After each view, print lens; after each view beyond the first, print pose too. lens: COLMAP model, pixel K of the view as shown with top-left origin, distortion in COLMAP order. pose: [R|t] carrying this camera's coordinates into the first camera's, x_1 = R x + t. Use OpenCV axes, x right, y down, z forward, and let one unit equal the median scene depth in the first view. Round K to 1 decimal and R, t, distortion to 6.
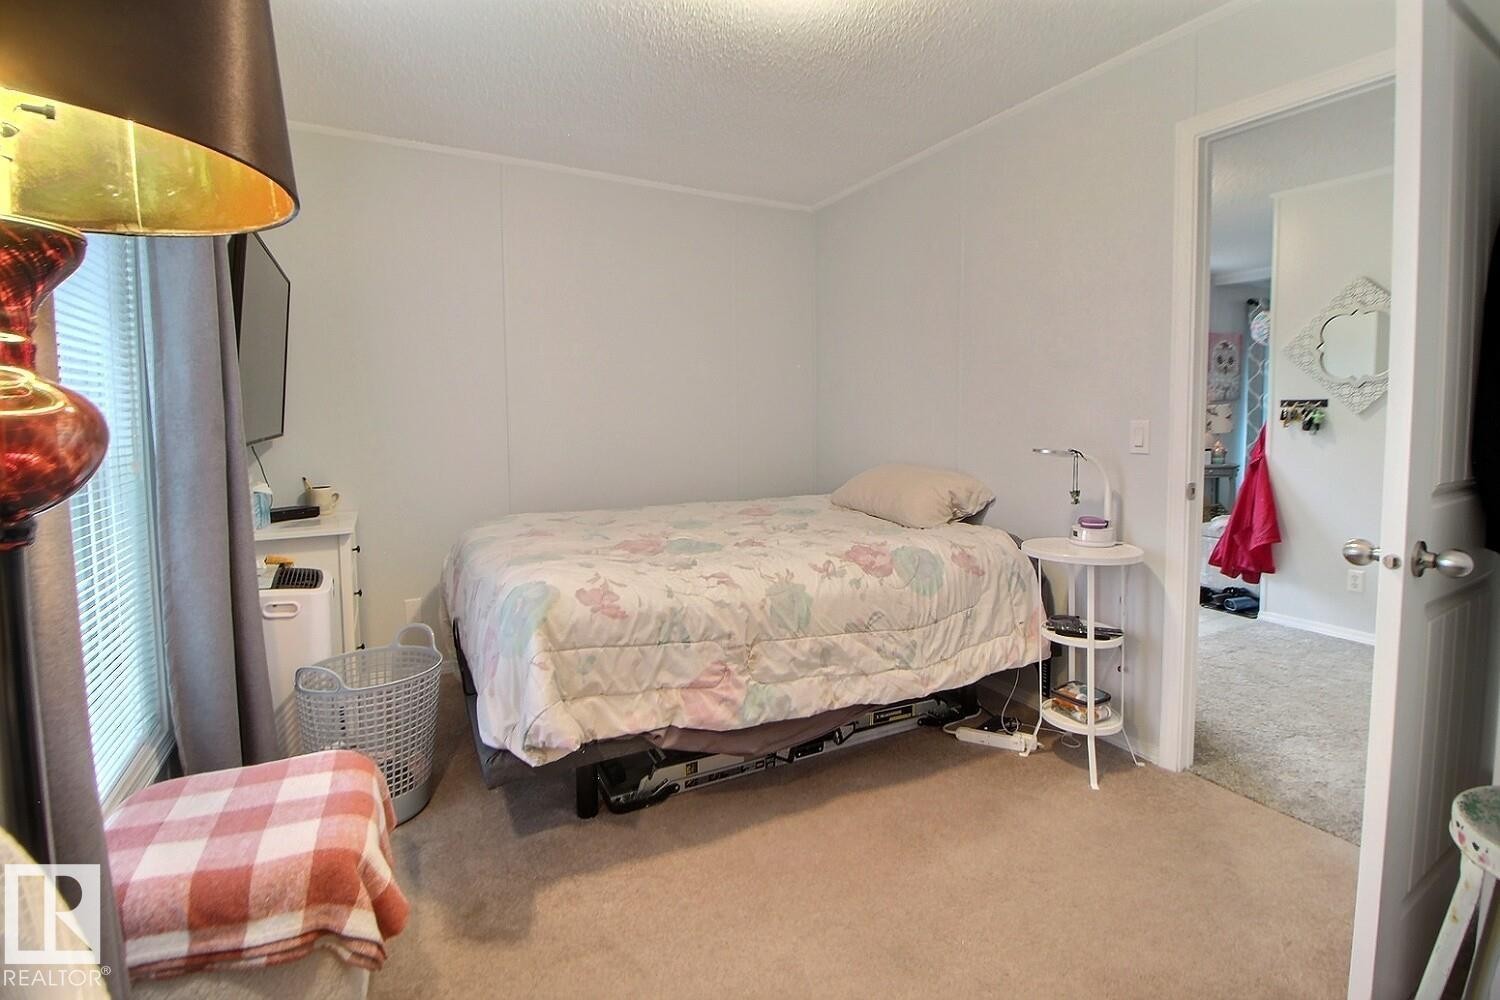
lens RADIAL K [[694.5, 0, 761.7], [0, 694.5, 454.8], [0, 0, 1]] dist [-0.013256, -0.001691]
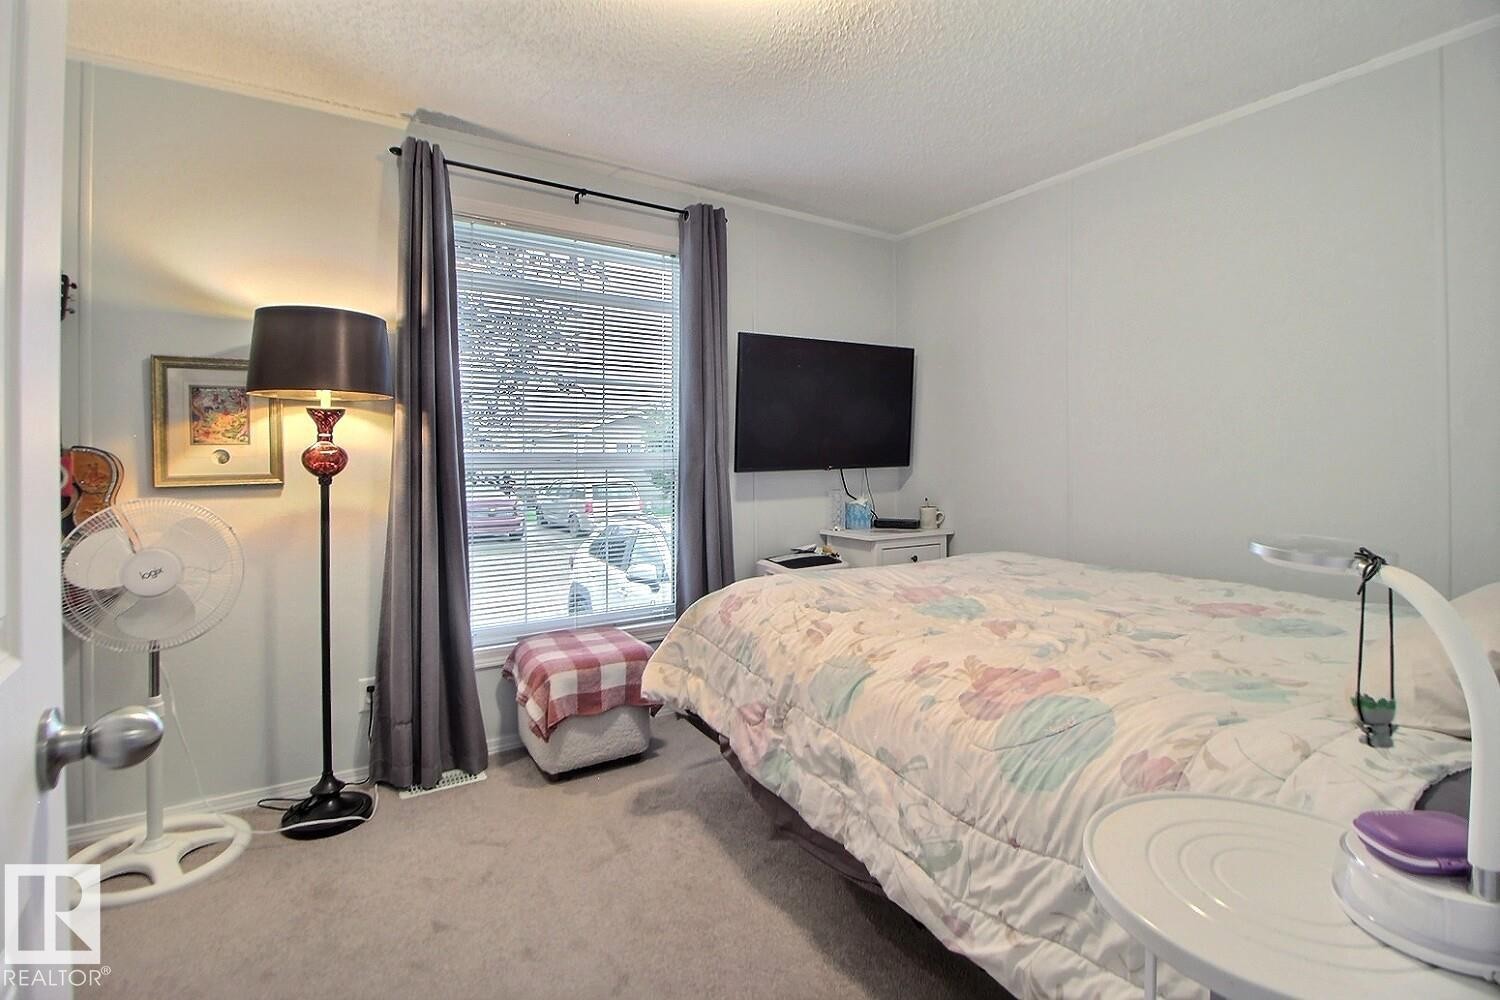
lens RADIAL K [[694.5, 0, 761.7], [0, 694.5, 454.8], [0, 0, 1]] dist [-0.013256, -0.001691]
pose [[0.054467, -0.006393, -0.998495, 0.851296], [-0.046657, 0.998871, -0.008940, -0.036887], [0.997425, 0.047074, 0.054107, 0.876843]]
